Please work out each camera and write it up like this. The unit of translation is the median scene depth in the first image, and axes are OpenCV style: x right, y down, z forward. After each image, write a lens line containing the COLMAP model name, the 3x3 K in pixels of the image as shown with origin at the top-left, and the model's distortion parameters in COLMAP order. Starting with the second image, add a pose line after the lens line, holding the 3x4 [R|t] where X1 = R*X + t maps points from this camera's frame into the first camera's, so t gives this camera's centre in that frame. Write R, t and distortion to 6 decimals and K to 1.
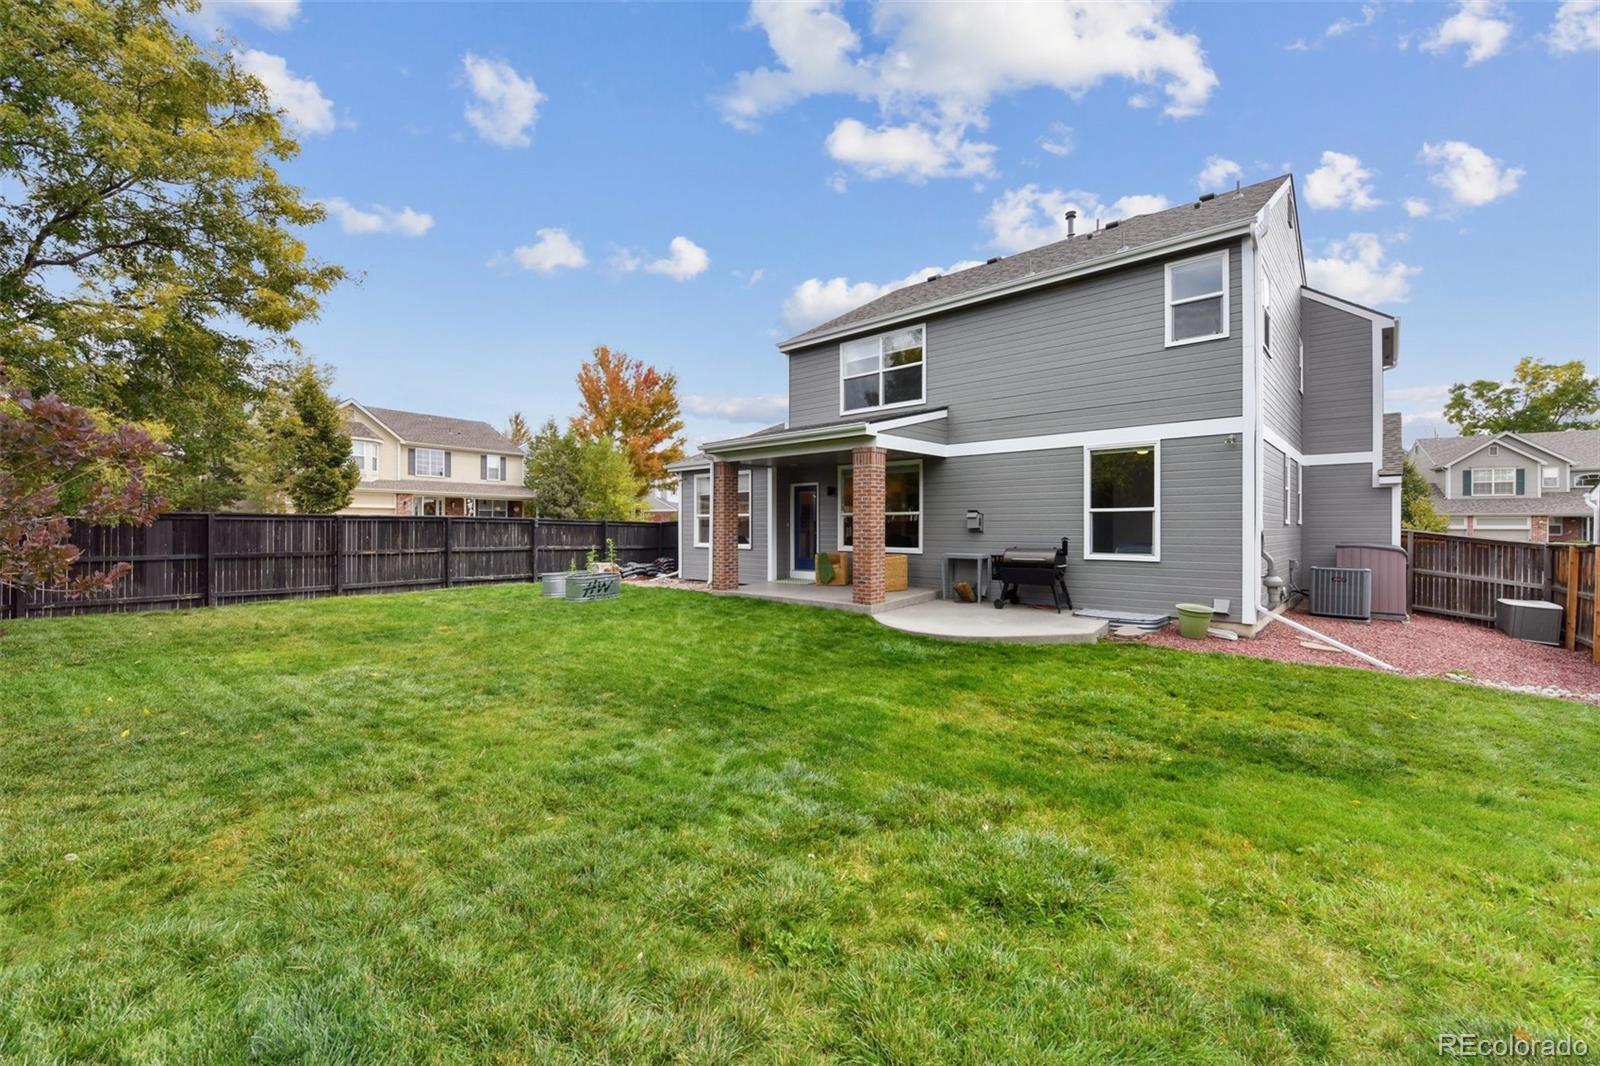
lens RADIAL K [[615.1, 0, 800.0], [0, 615.1, 533.0], [0, 0, 1]] dist [-0.001288, -0.000098]
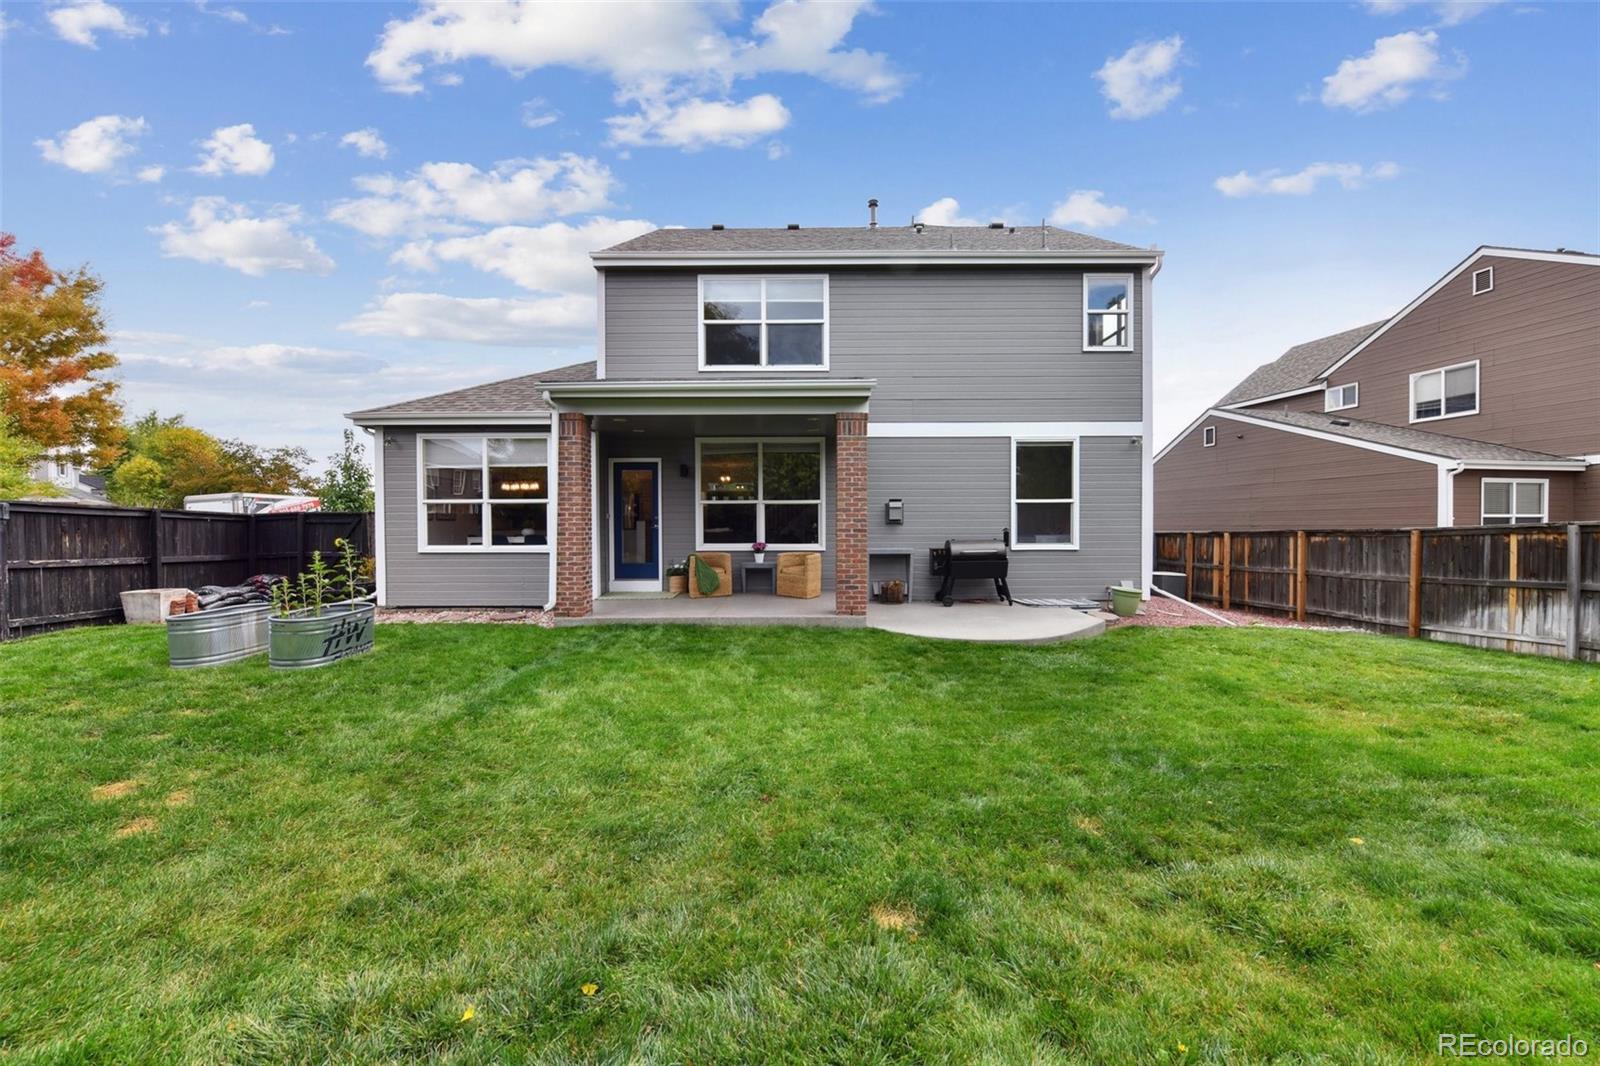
lens RADIAL K [[650.0, 0, 800.0], [0, 650.0, 533.0], [0, 0, 1]] dist [-0.016754, -0.000141]
pose [[0.758584, -0.009514, 0.651506, -0.386661], [0.010278, 0.999944, 0.002635, 0.007084], [-0.651495, 0.004697, 0.758639, 0.343210]]
